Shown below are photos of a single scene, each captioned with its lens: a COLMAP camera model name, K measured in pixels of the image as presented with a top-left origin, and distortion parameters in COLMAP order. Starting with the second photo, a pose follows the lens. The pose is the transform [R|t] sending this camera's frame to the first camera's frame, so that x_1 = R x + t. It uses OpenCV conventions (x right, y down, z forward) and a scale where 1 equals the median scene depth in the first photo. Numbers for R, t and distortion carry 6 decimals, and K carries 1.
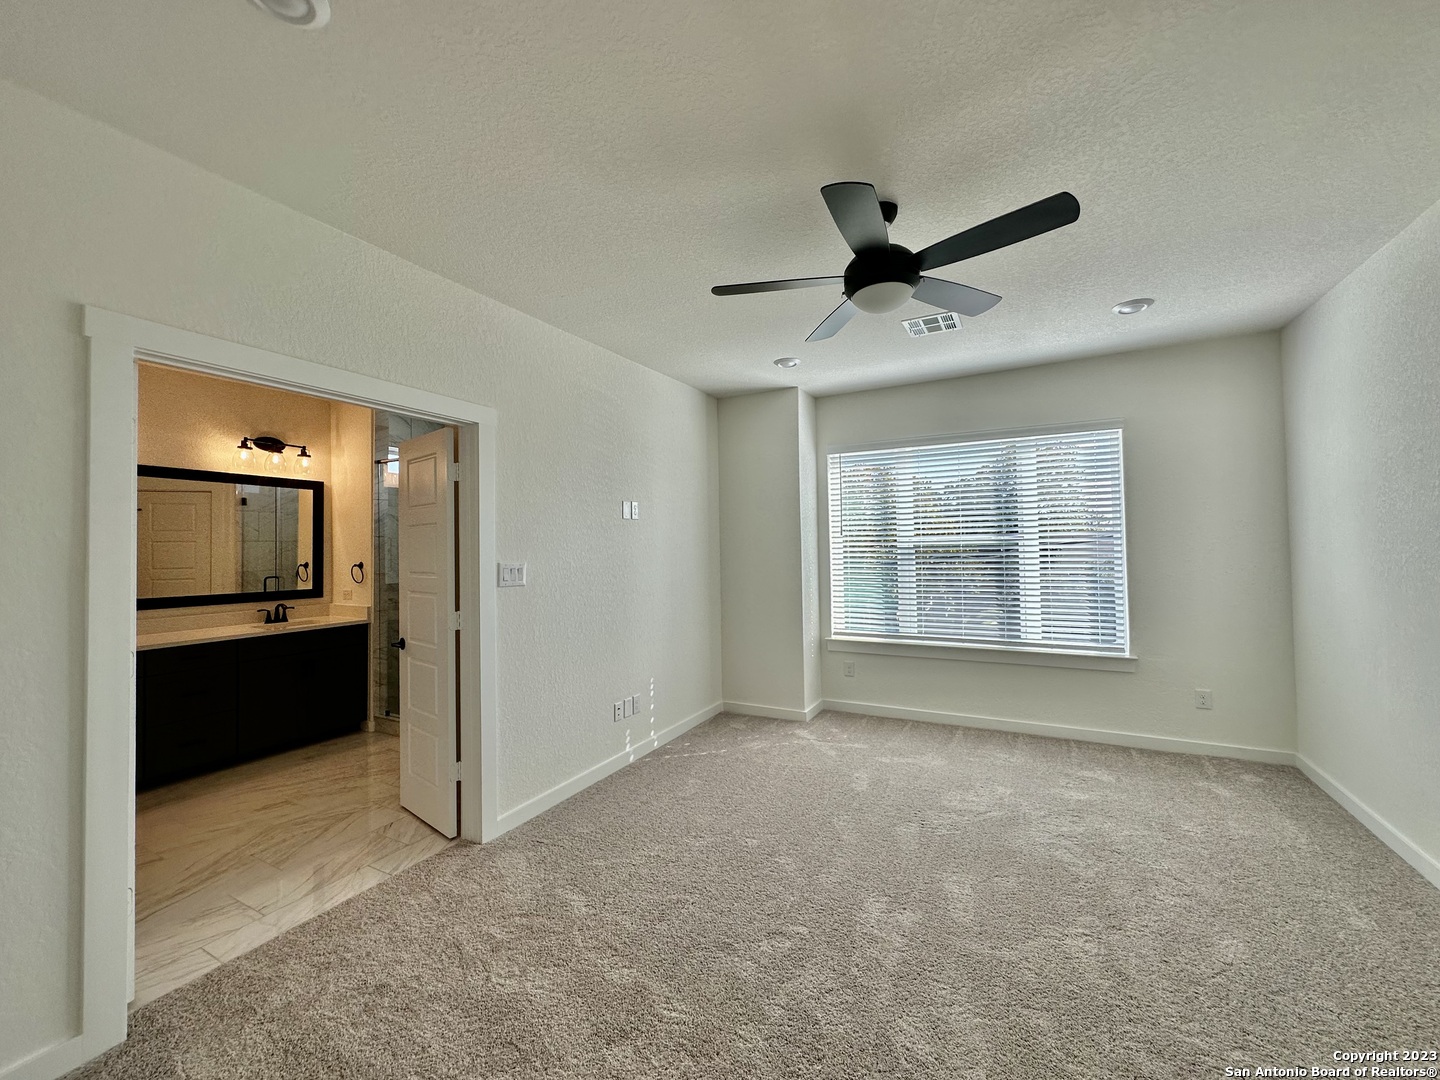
lens RADIAL K [[574.3, 0, 722.1], [0, 574.3, 538.3], [0, 0, 1]] dist [-0.004507, 0.001508]
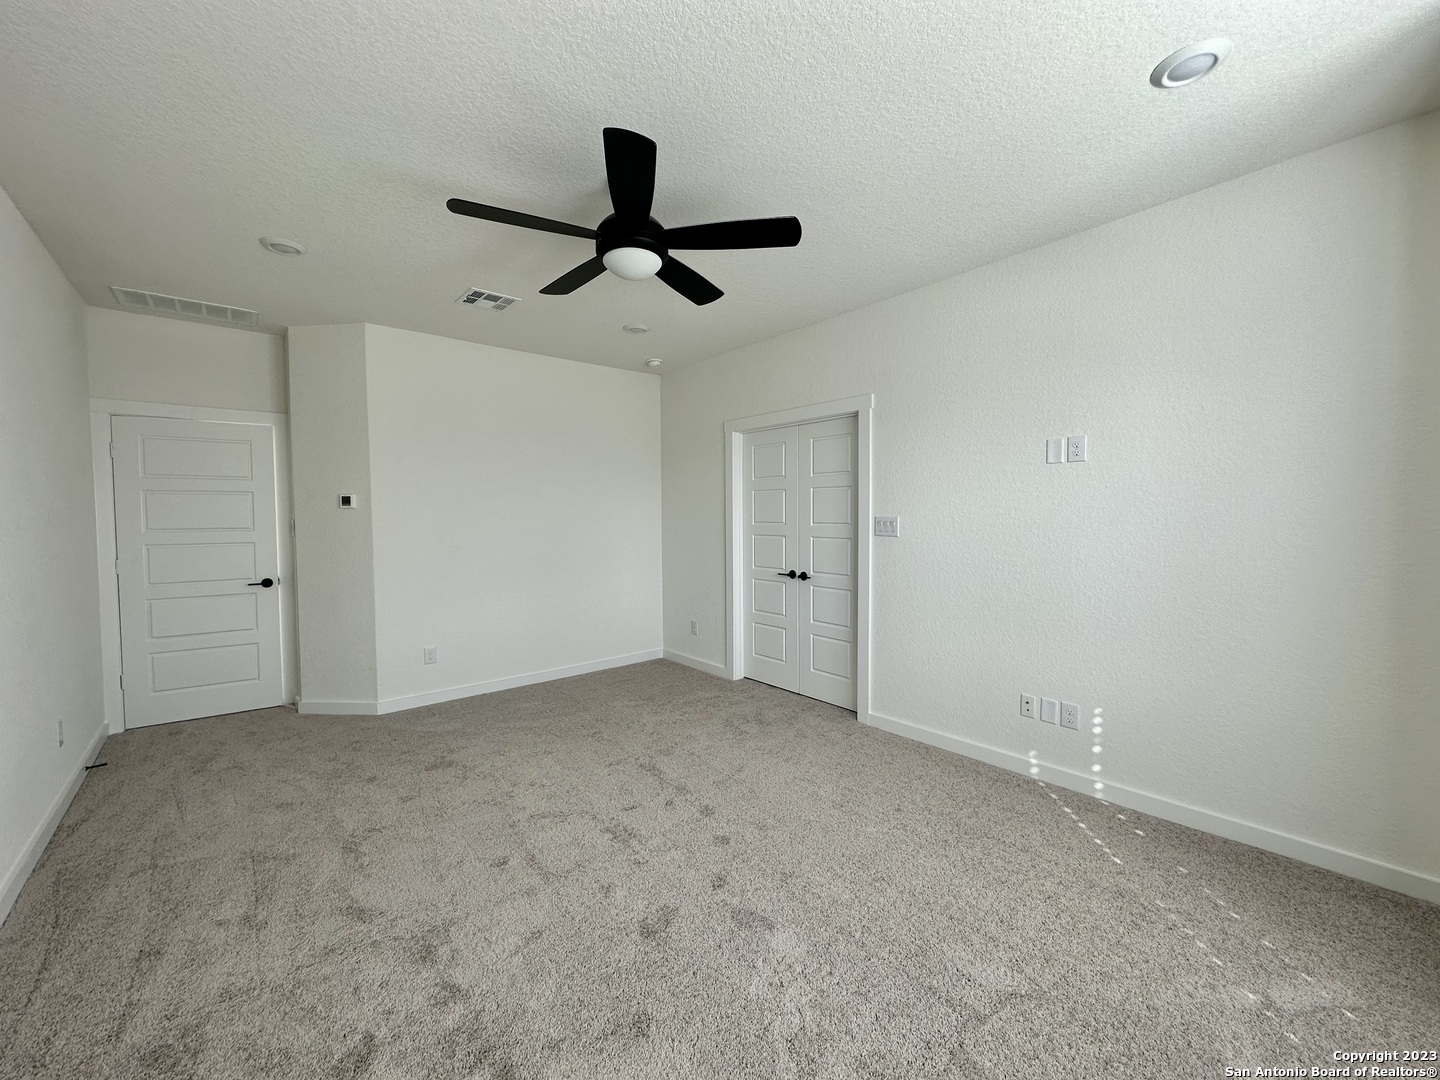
lens RADIAL K [[574.3, 0, 721.4], [0, 574.3, 537.2], [0, 0, 1]] dist [-0.004507, 0.001508]
pose [[-0.360900, 0.063459, -0.930443, 0.920324], [0.035462, 0.997895, 0.054304, 0.007530], [0.931930, -0.013397, -0.362391, 1.157309]]
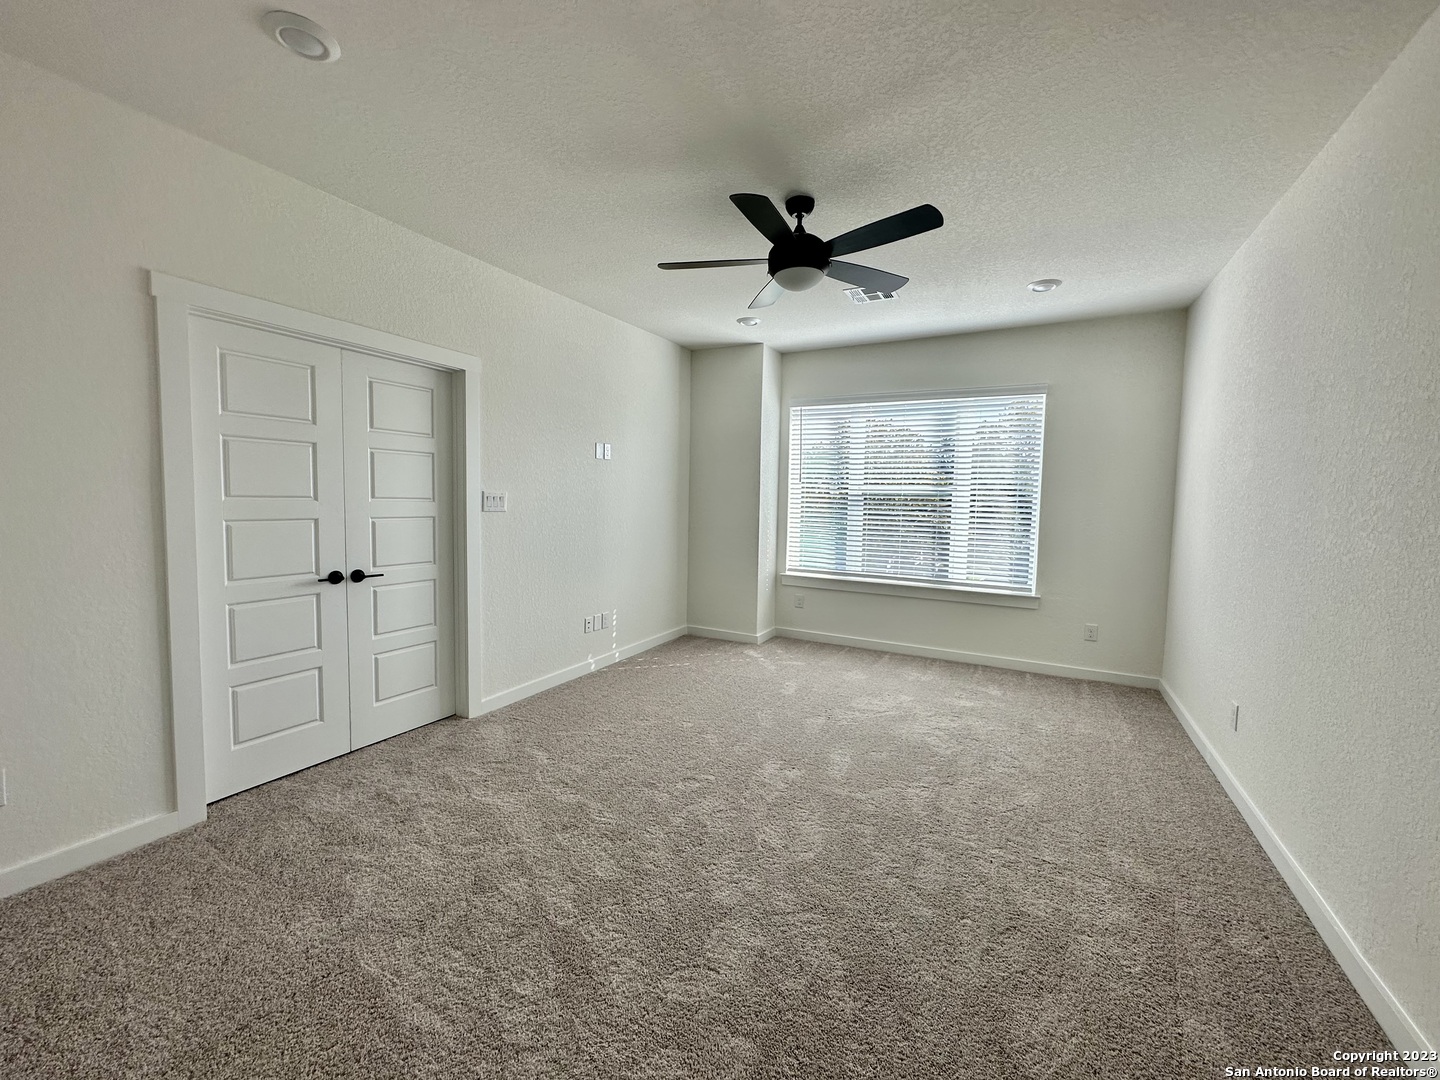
lens RADIAL K [[574.3, 0, 722.4], [0, 574.3, 537.5], [0, 0, 1]] dist [-0.004507, 0.001508]
pose [[0.999338, 0.036222, 0.003419, 0.104052], [-0.036383, 0.995435, 0.088238, 0.015652], [-0.000208, -0.088304, 0.996094, -0.187727]]
